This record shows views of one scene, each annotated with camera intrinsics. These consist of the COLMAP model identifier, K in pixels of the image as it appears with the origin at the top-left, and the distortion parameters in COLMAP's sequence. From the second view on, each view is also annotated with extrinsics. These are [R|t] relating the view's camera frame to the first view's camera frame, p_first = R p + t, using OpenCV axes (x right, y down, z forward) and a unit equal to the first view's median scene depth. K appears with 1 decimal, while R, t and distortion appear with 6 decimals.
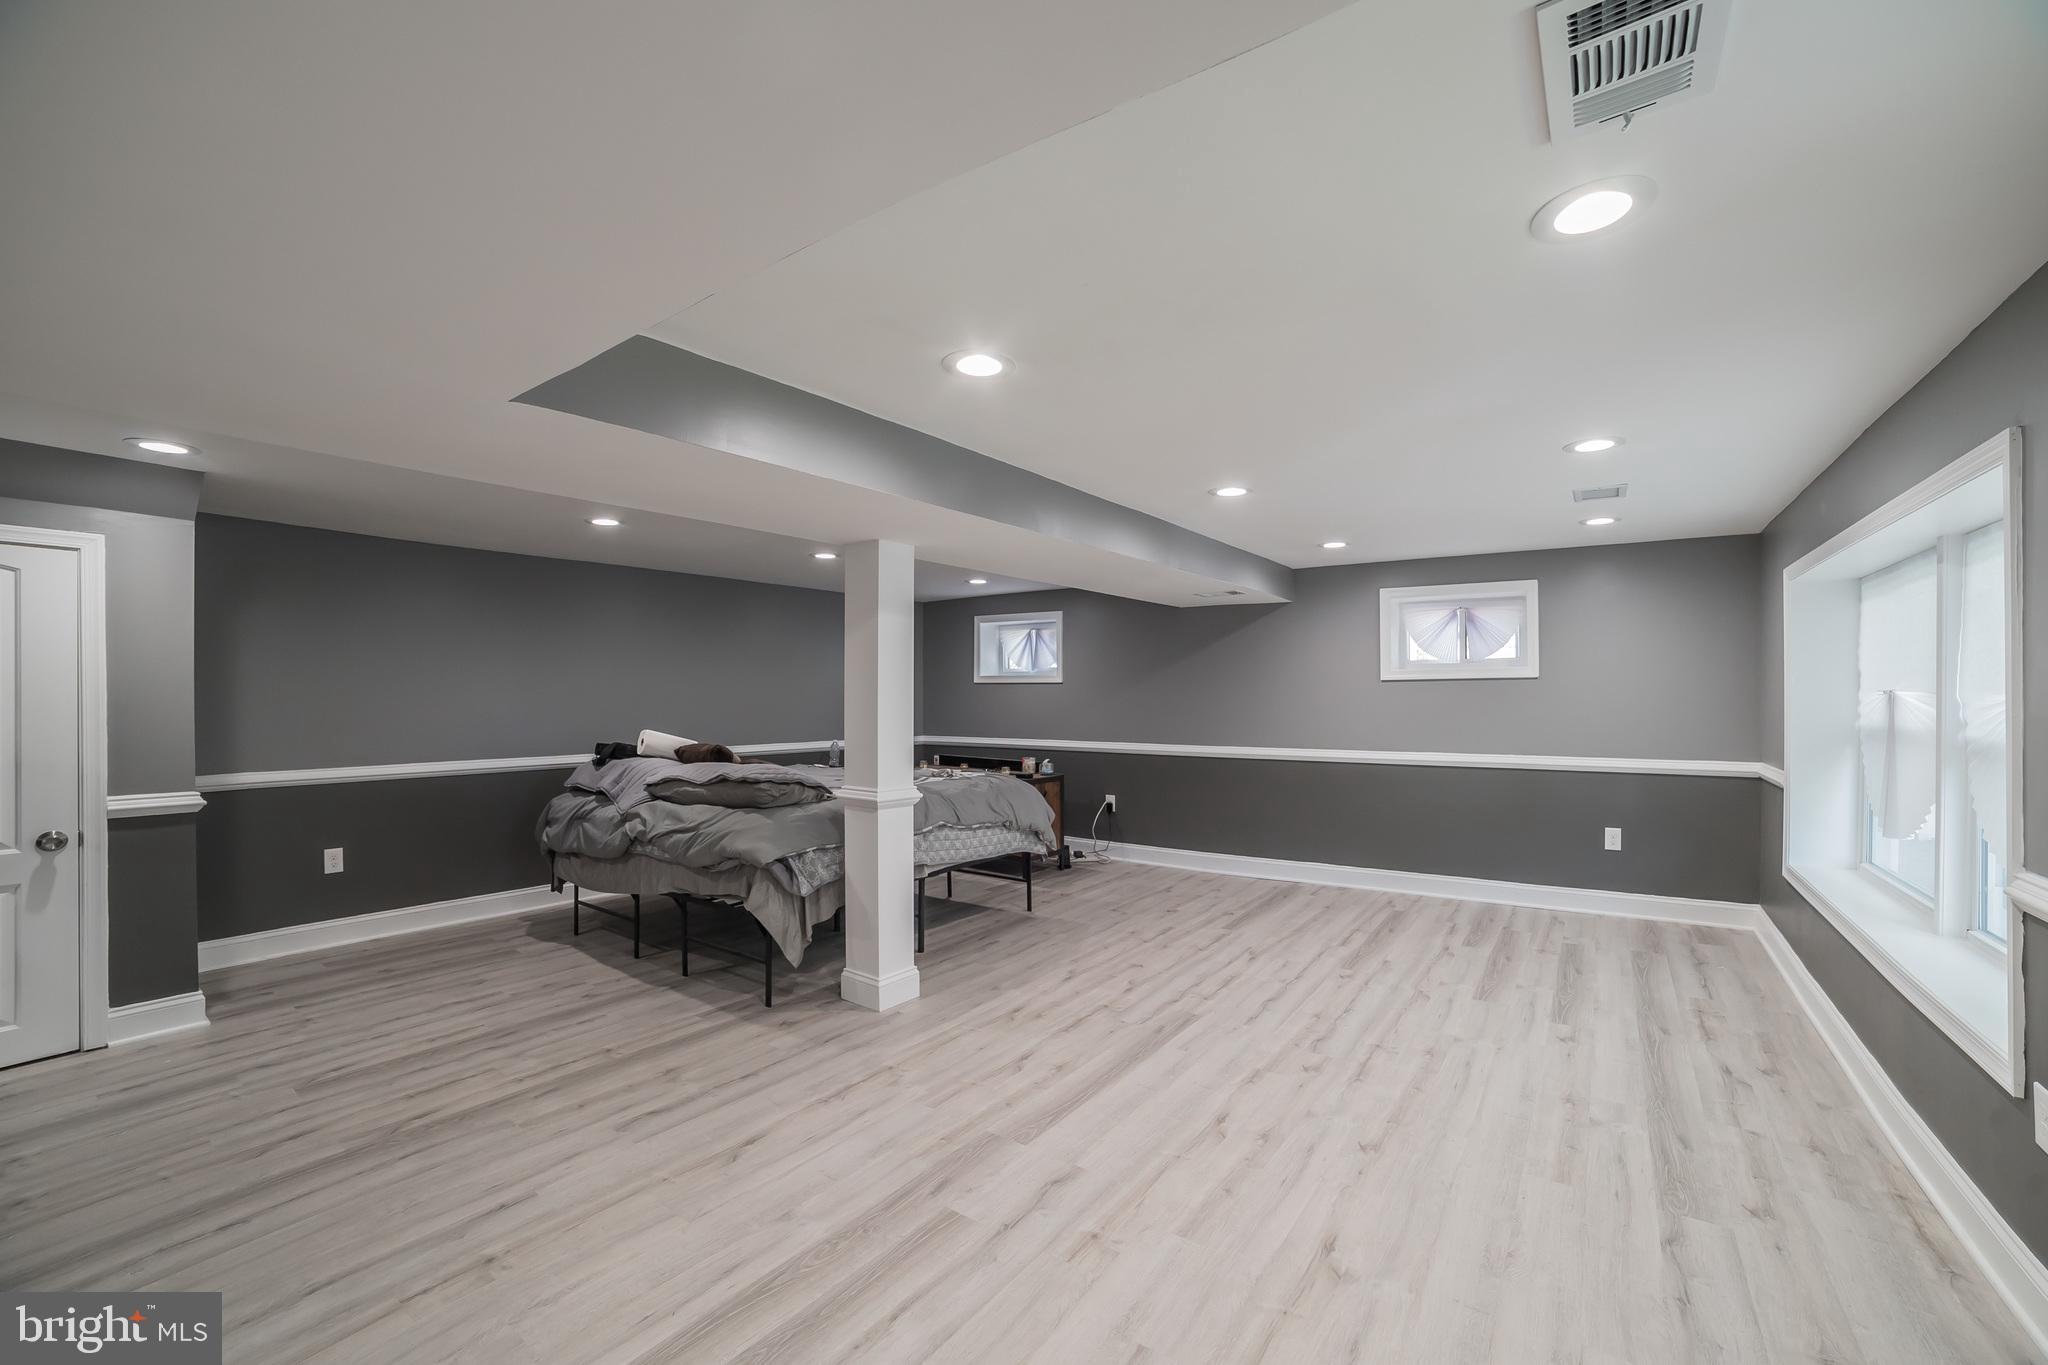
lens RADIAL K [[857.5, 0, 1024.0], [0, 857.5, 682.5], [0, 0, 1]] dist [-0.115262, 0.038917]
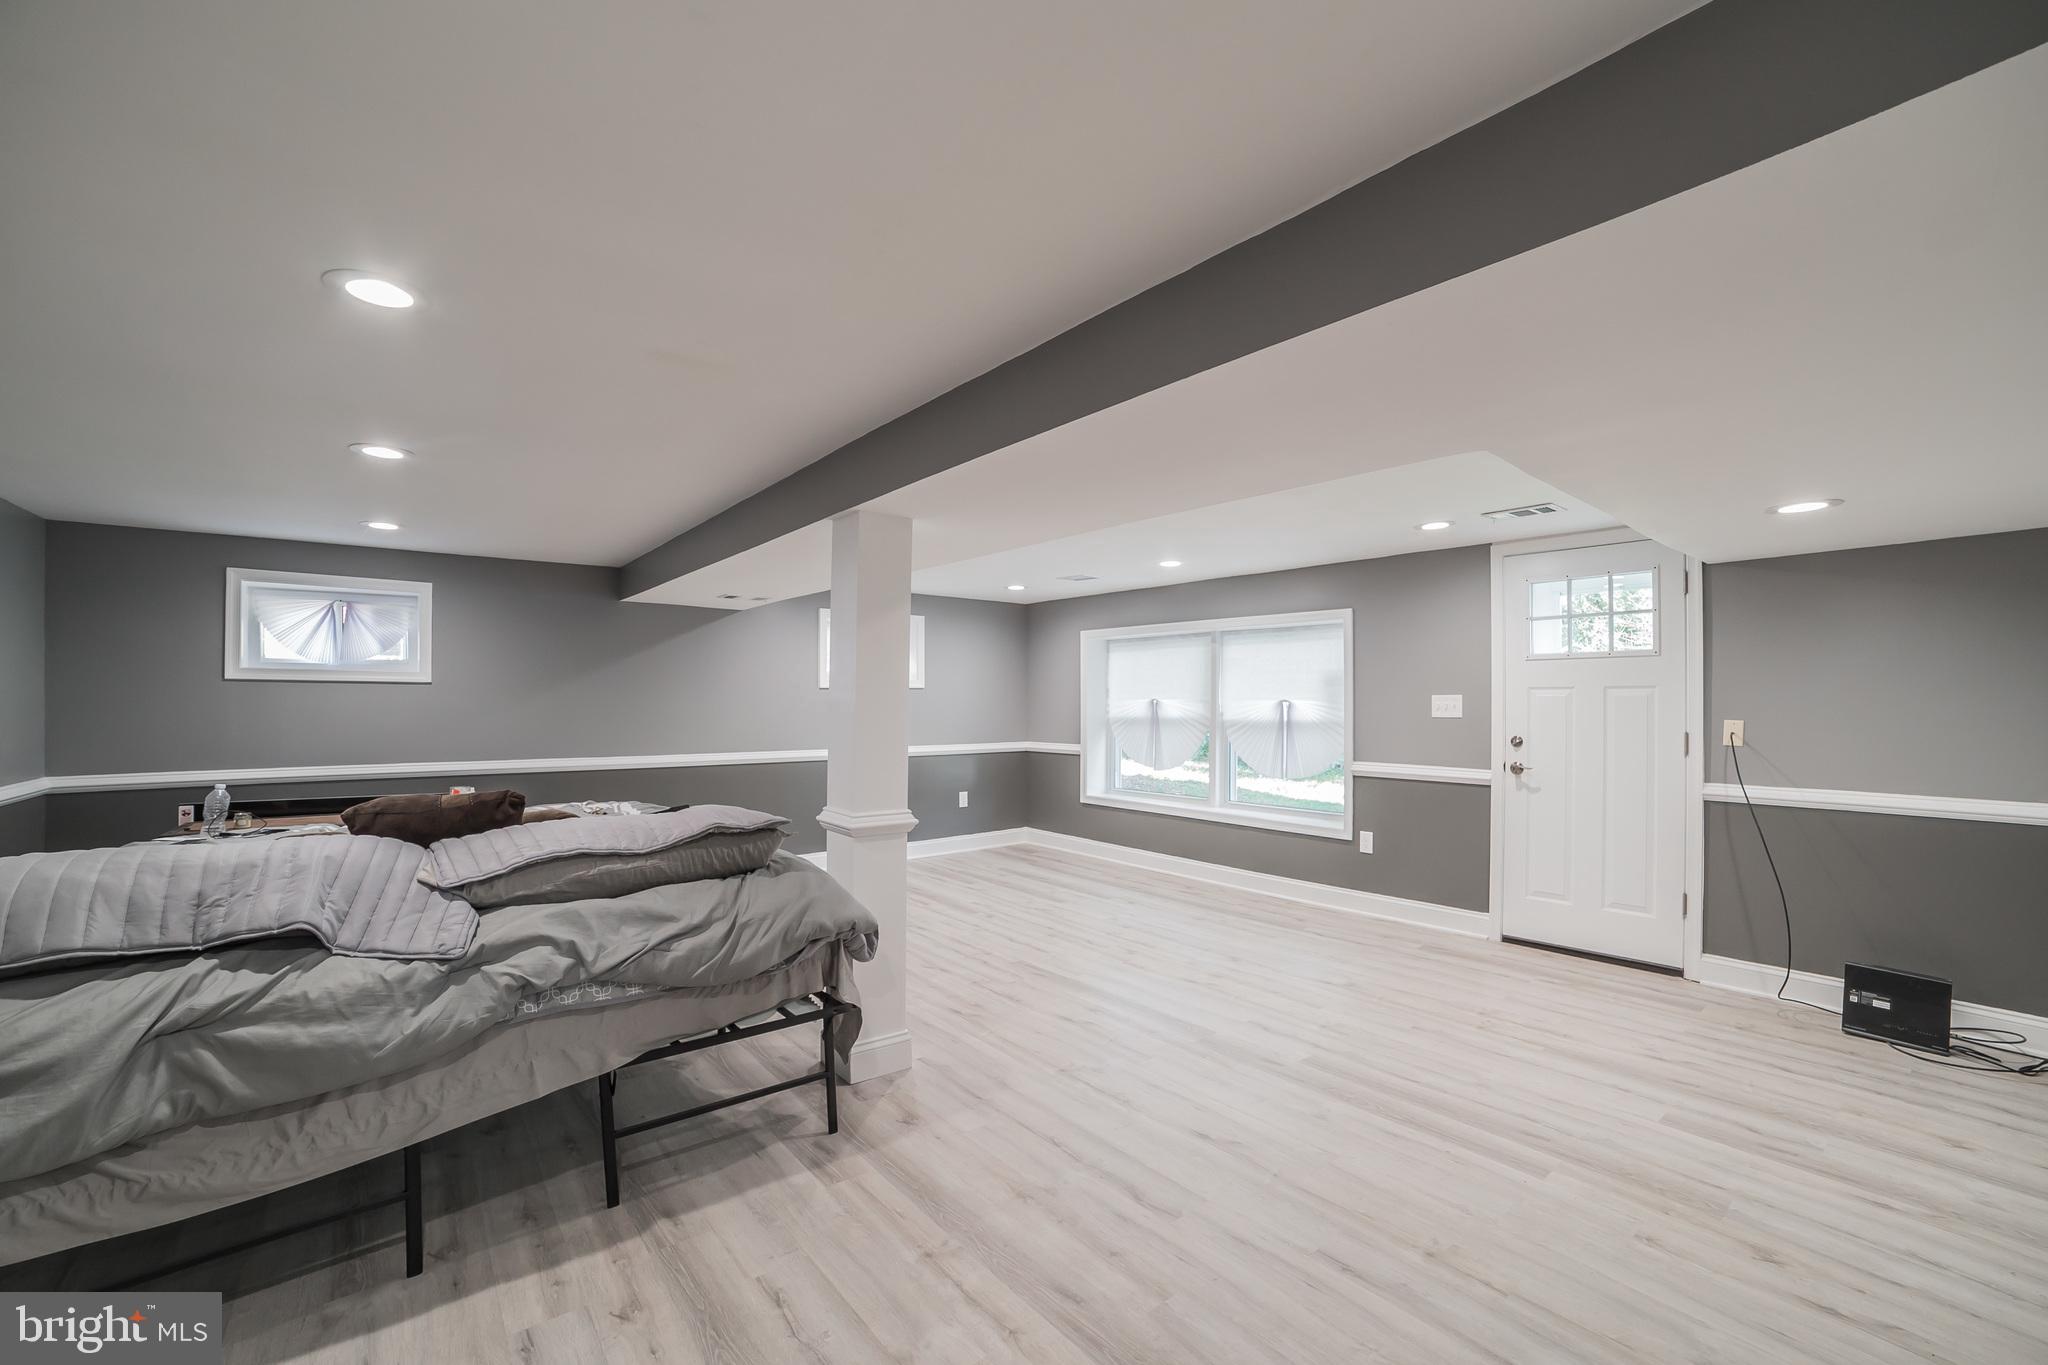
lens RADIAL K [[851.3, 0, 1028.4], [0, 851.3, 693.6], [0, 0, 1]] dist [-0.101725, 0.038364]
pose [[0.236472, 0.013040, 0.971551, -0.944375], [-0.015550, 0.999833, -0.009634, 0.014625], [-0.971514, -0.012829, 0.236635, 0.662163]]
